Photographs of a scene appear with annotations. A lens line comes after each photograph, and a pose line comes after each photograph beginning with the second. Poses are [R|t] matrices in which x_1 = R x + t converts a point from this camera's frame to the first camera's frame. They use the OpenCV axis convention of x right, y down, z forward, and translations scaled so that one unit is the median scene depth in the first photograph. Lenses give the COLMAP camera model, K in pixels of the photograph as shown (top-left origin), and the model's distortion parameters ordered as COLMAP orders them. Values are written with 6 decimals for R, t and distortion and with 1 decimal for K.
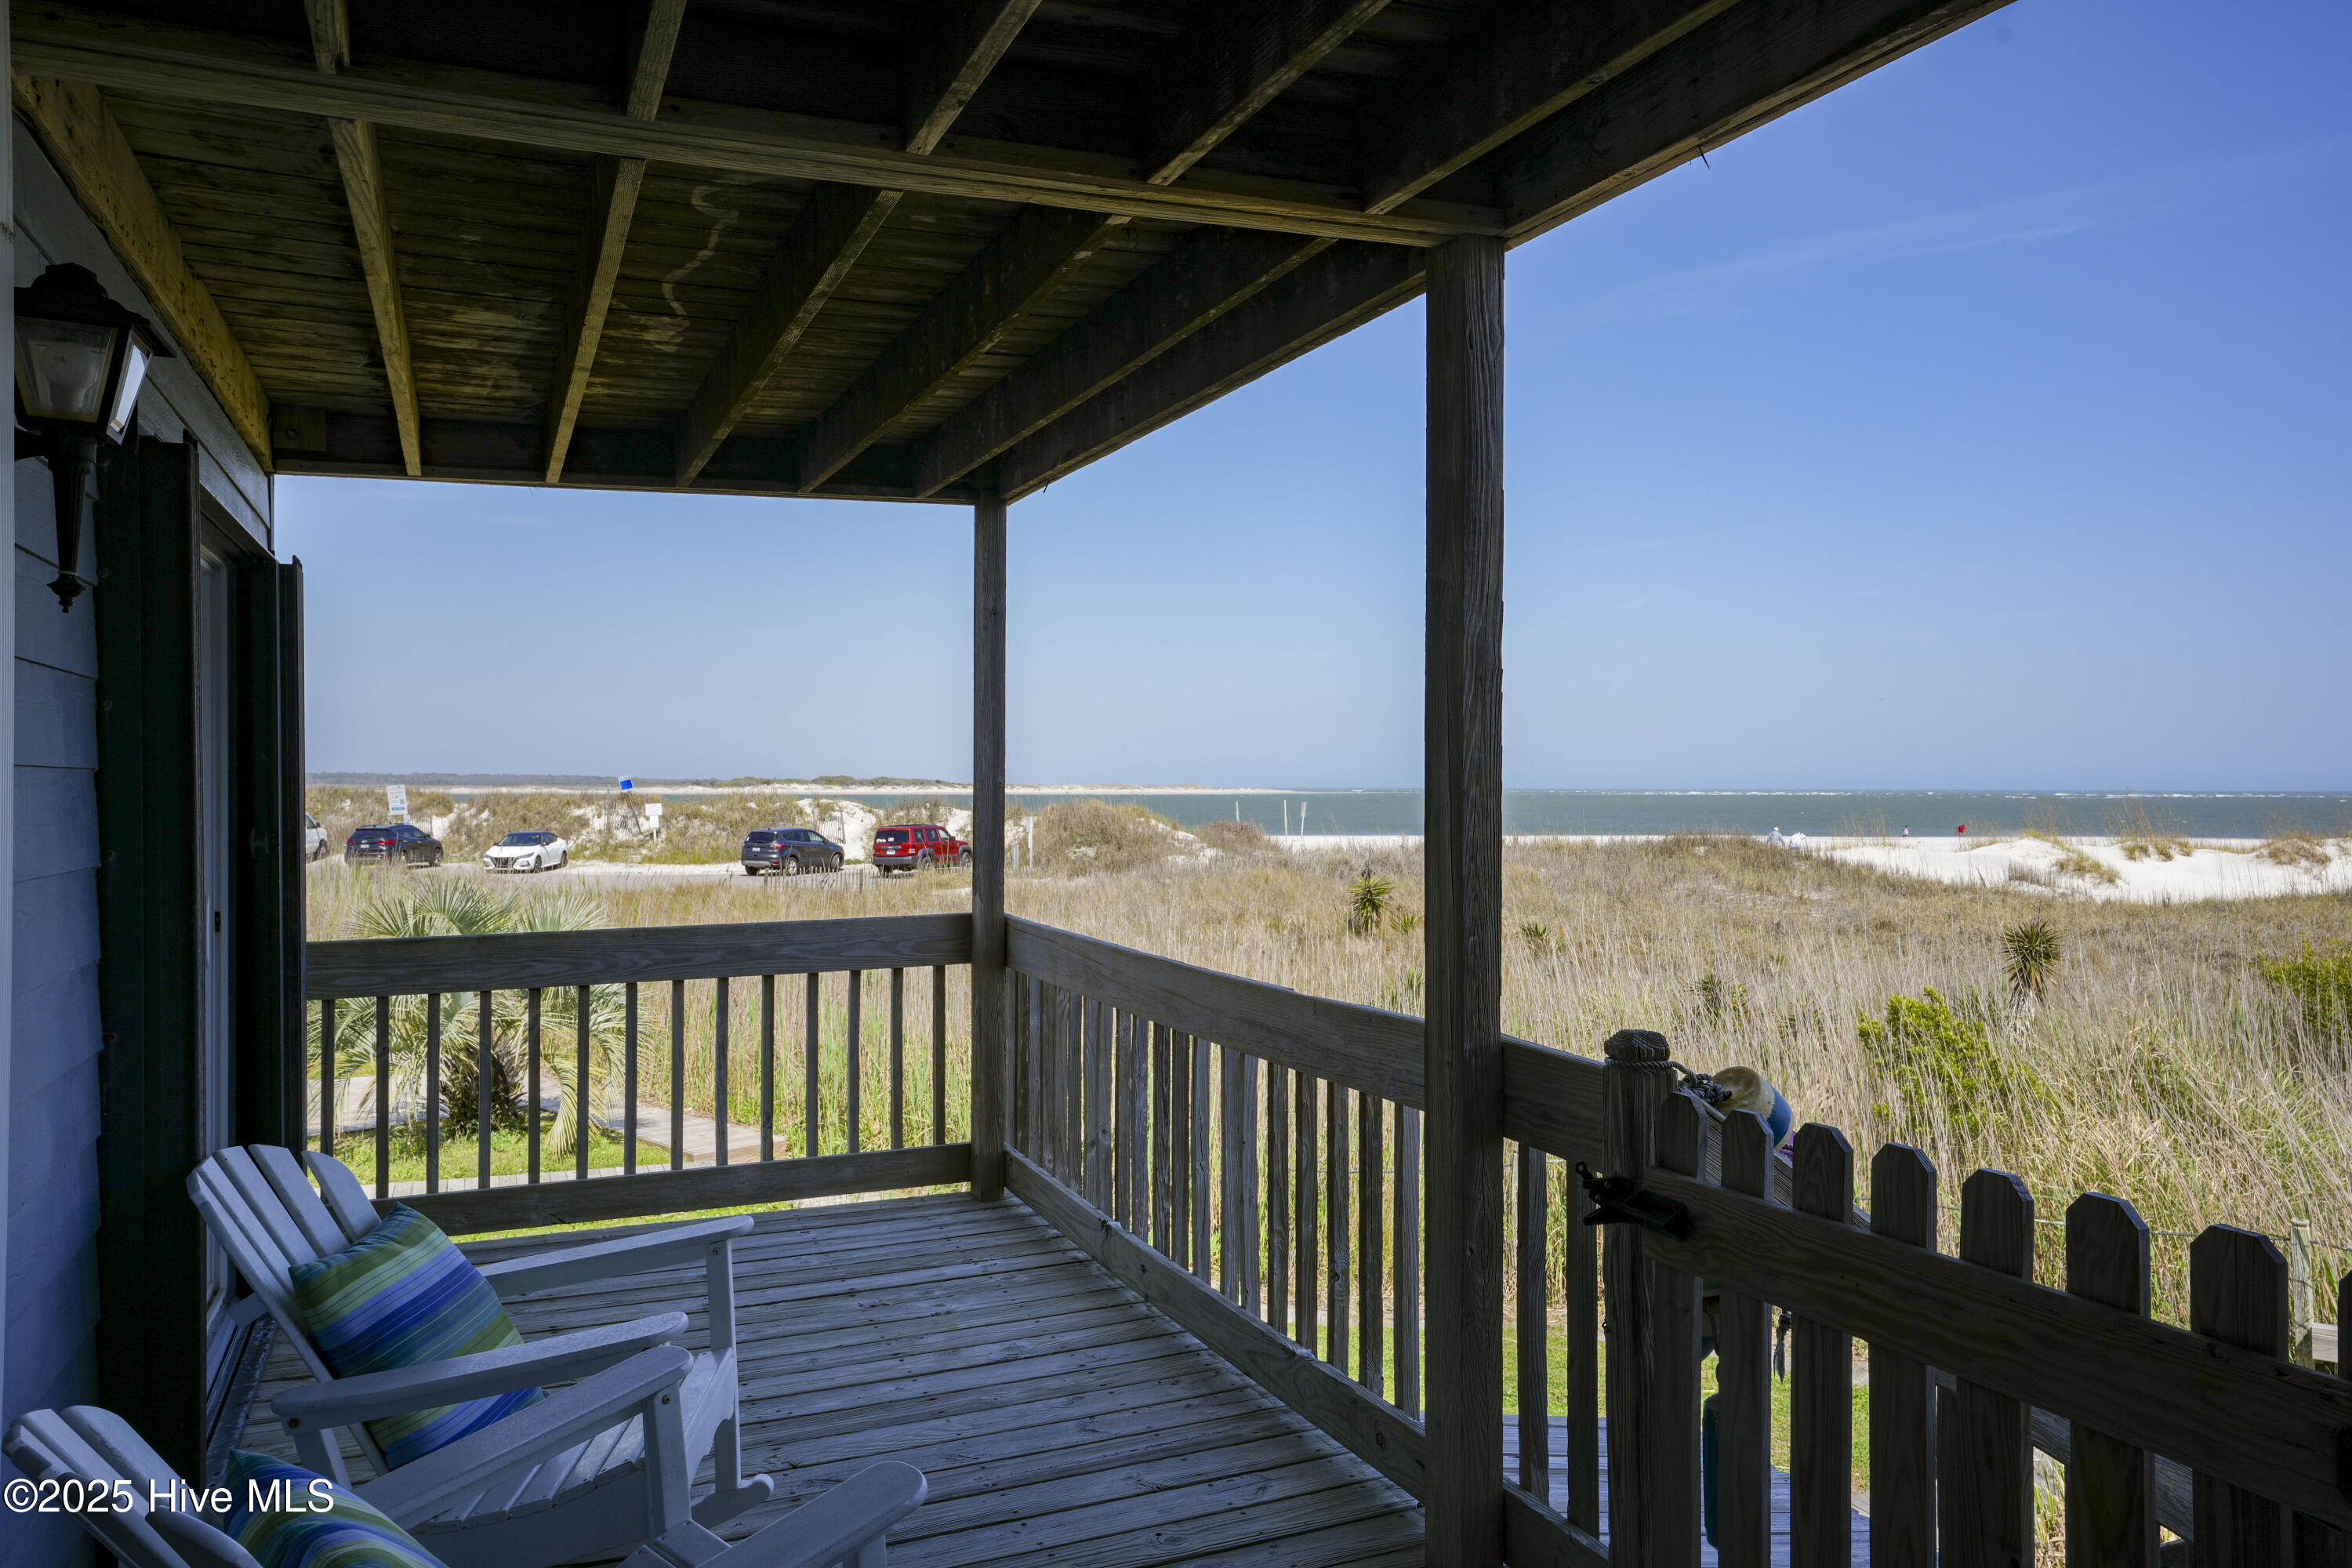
lens RADIAL K [[1687.3, 0, 1176.0], [0, 1687.3, 784.0], [0, 0, 1]] dist [-0.023242, 0.053725]
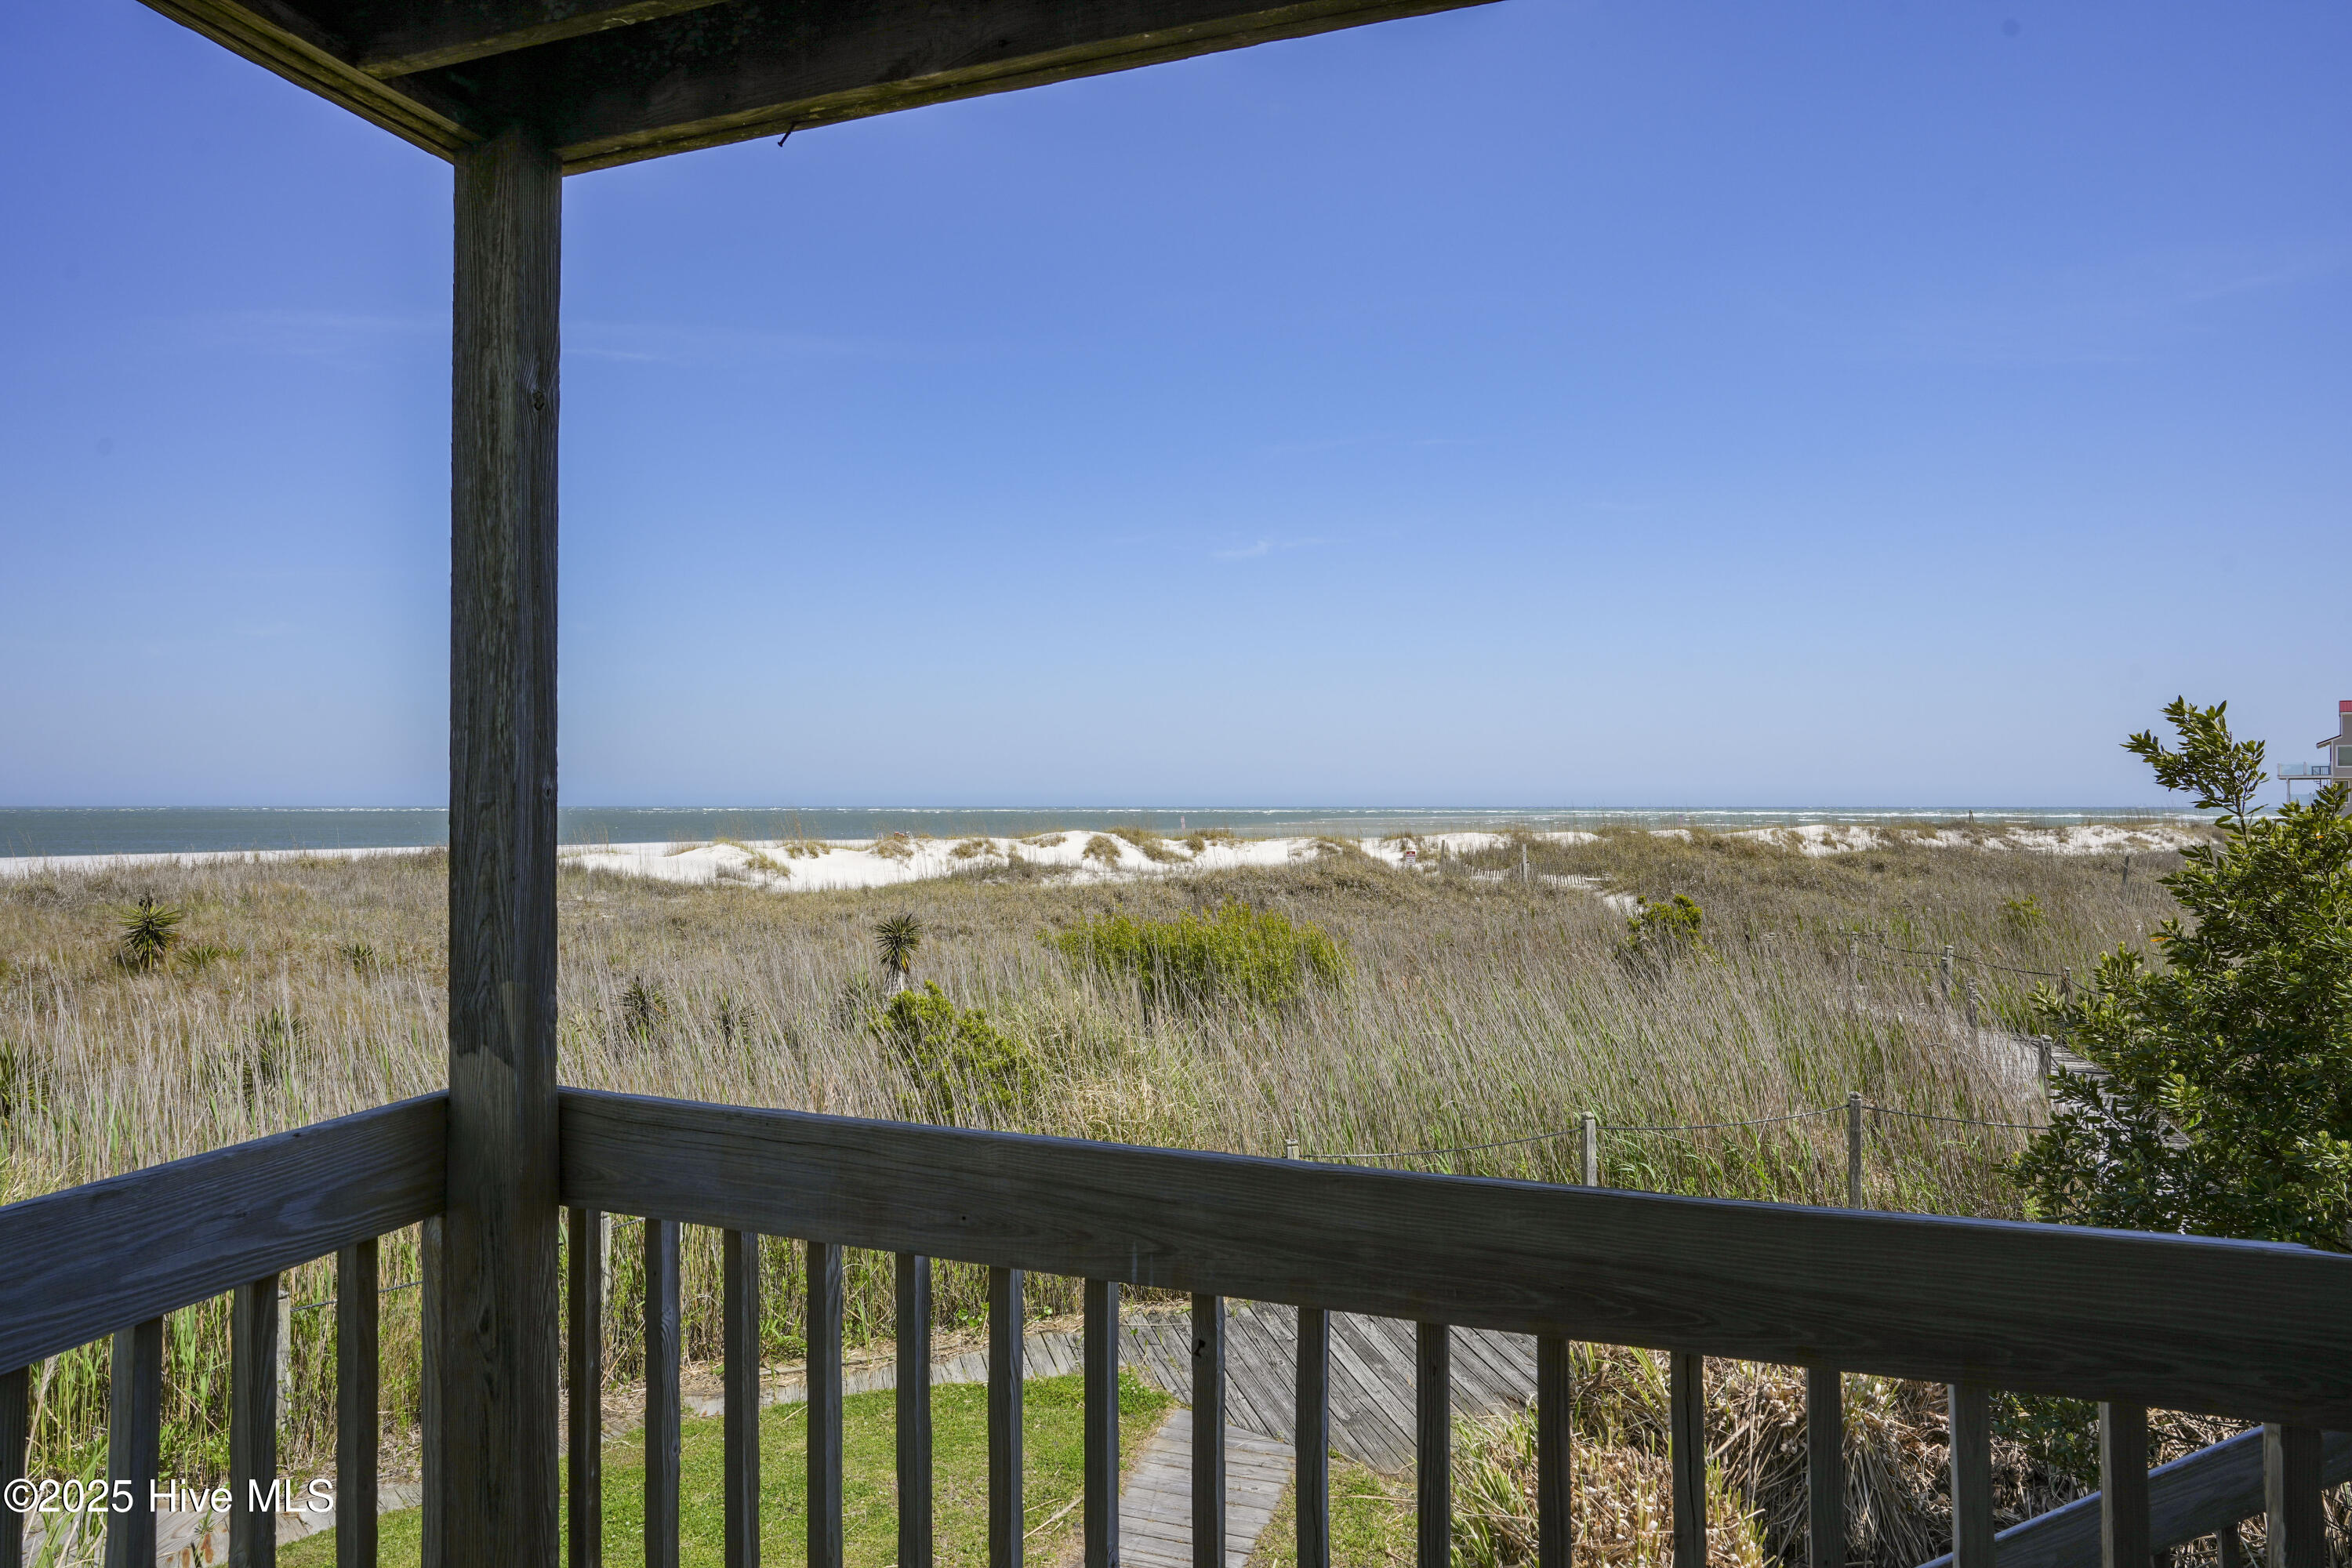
lens RADIAL K [[1366.2, 0, 1176.0], [0, 1366.2, 784.0], [0, 0, 1]] dist [-0.019300, 0.000878]
pose [[0.670124, 0.008695, 0.742198, -0.367338], [0.000555, 0.999925, -0.012215, 0.002559], [-0.742249, 0.008597, 0.670070, 0.912657]]
